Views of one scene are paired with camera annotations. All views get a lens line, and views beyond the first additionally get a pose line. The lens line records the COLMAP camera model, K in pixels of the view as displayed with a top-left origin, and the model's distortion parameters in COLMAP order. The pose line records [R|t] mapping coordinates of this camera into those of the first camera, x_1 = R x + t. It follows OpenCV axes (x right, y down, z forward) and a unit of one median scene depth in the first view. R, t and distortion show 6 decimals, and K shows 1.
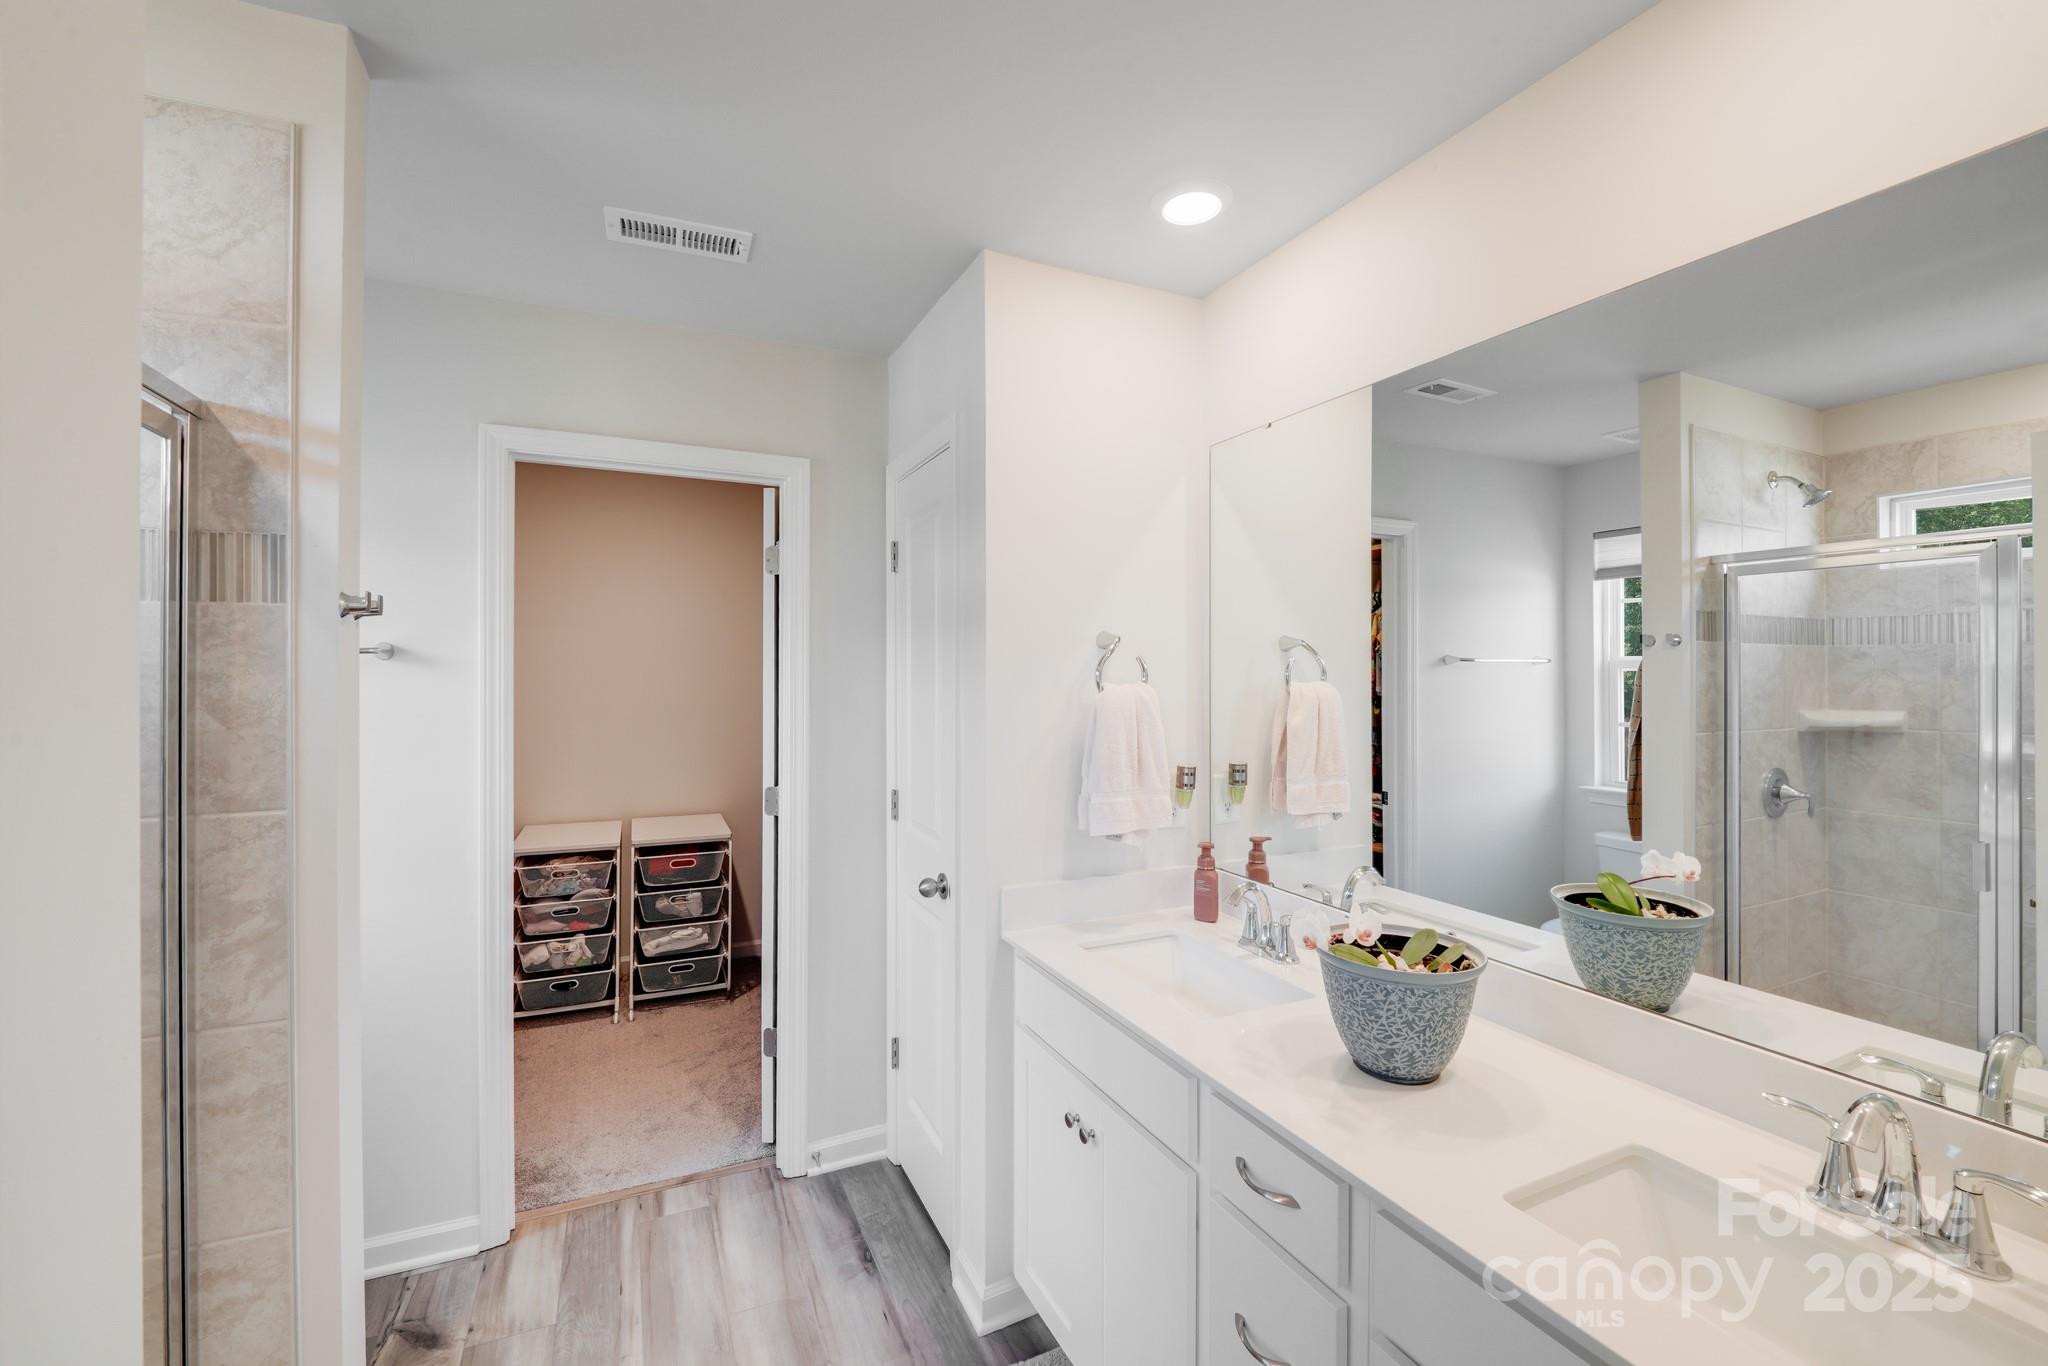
lens RADIAL K [[836.4, 0, 1026.5], [0, 836.4, 684.1], [0, 0, 1]] dist [-0.006341, -0.003209]
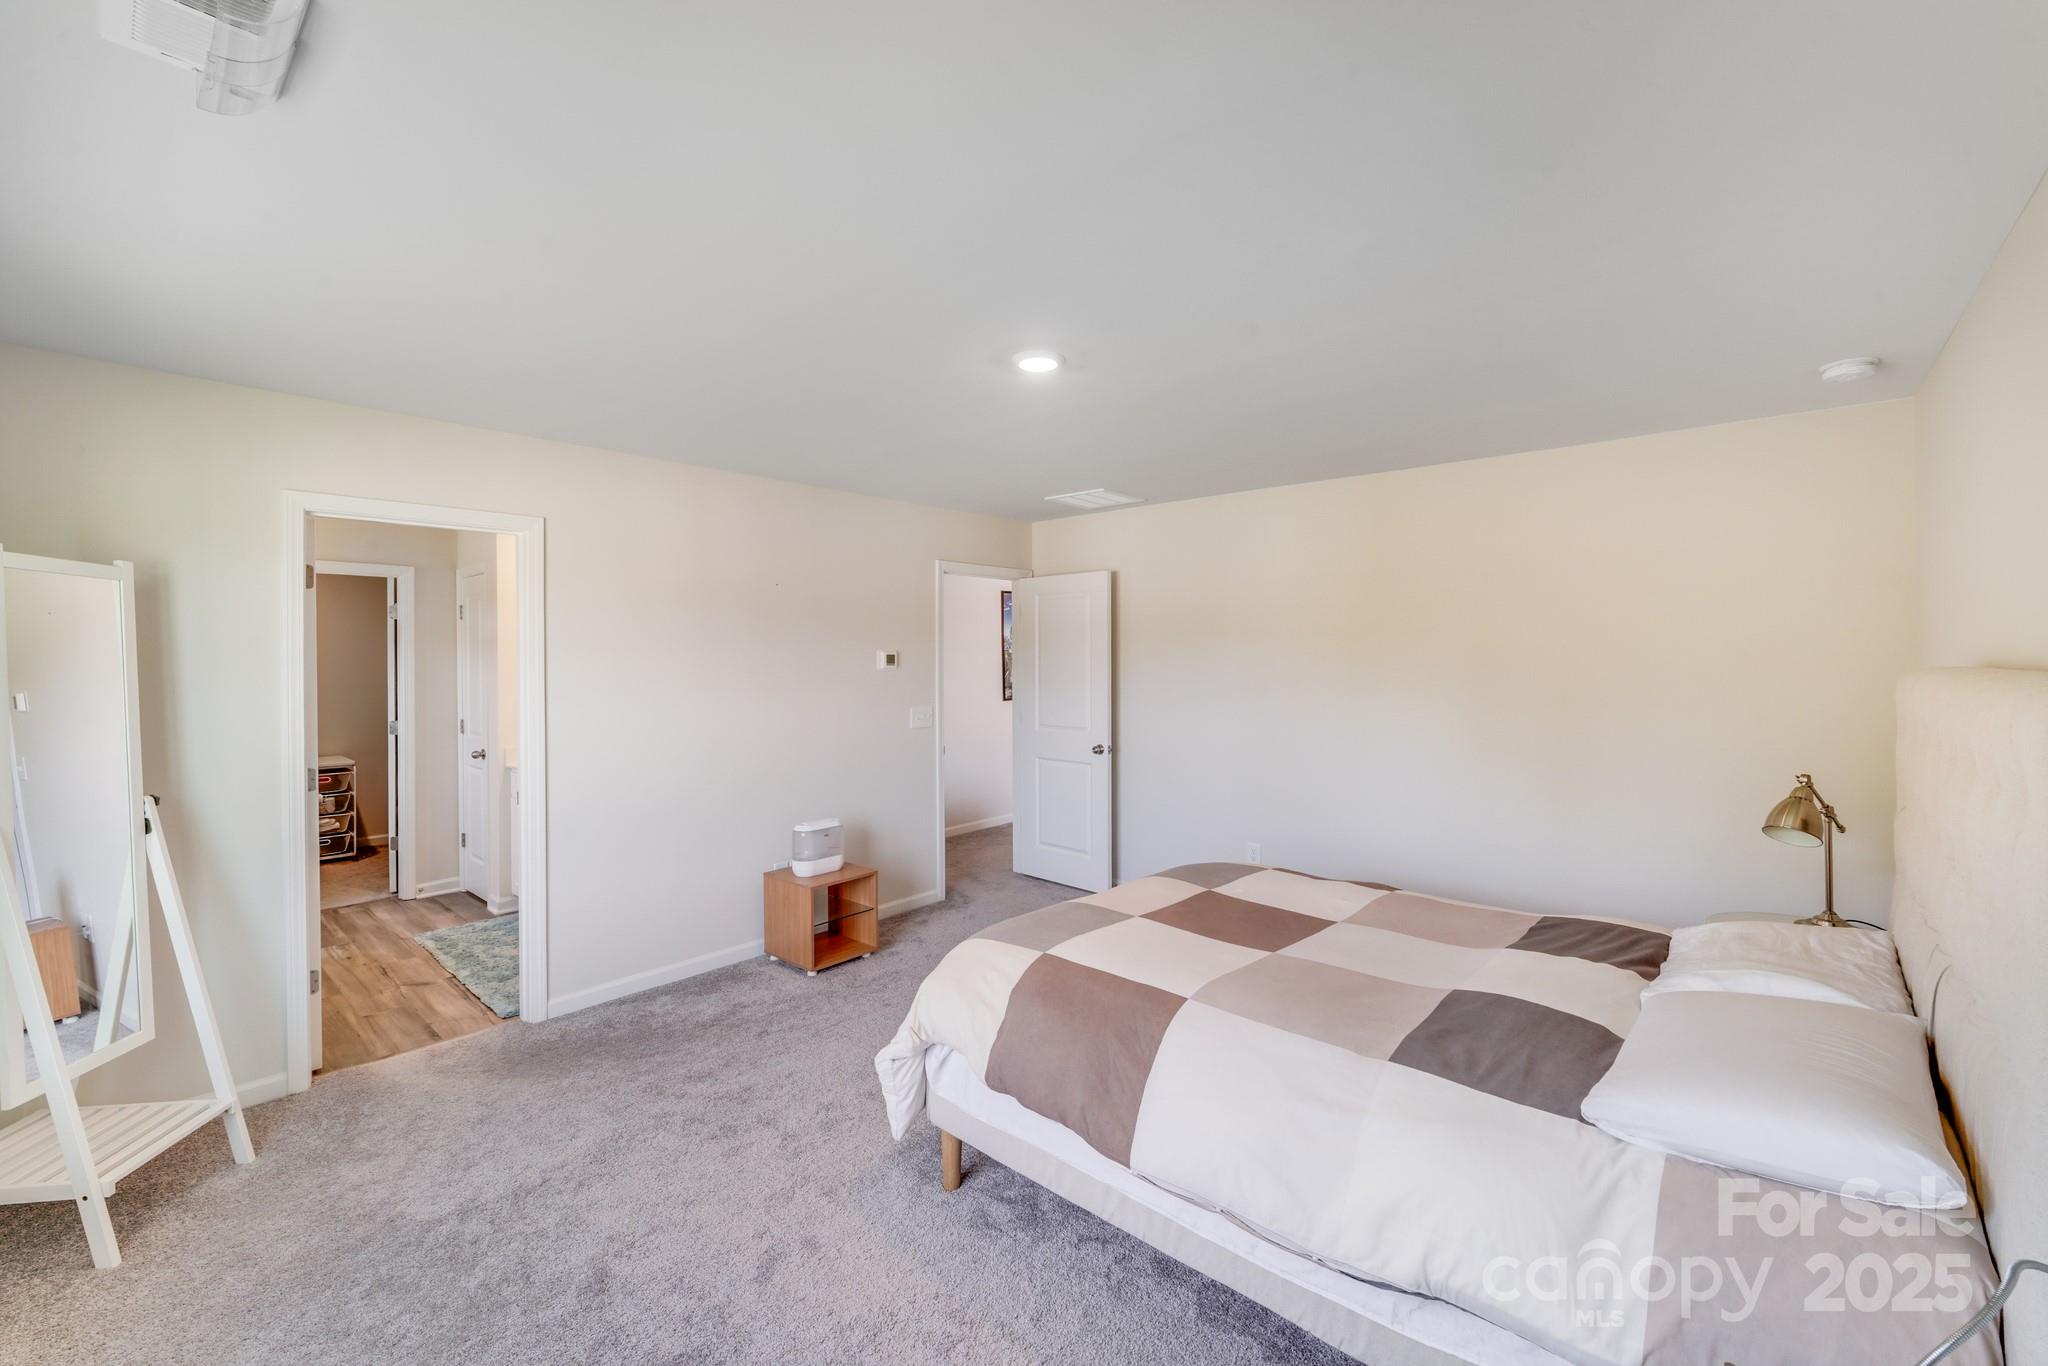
lens RADIAL K [[847.7, 0, 1023.8], [0, 847.7, 675.9], [0, 0, 1]] dist [-0.000945, -0.000064]
pose [[0.924726, -0.007778, 0.380555, 0.351282], [0.006677, 0.999969, 0.004212, 0.011278], [-0.380576, -0.001354, 0.924749, -1.578665]]
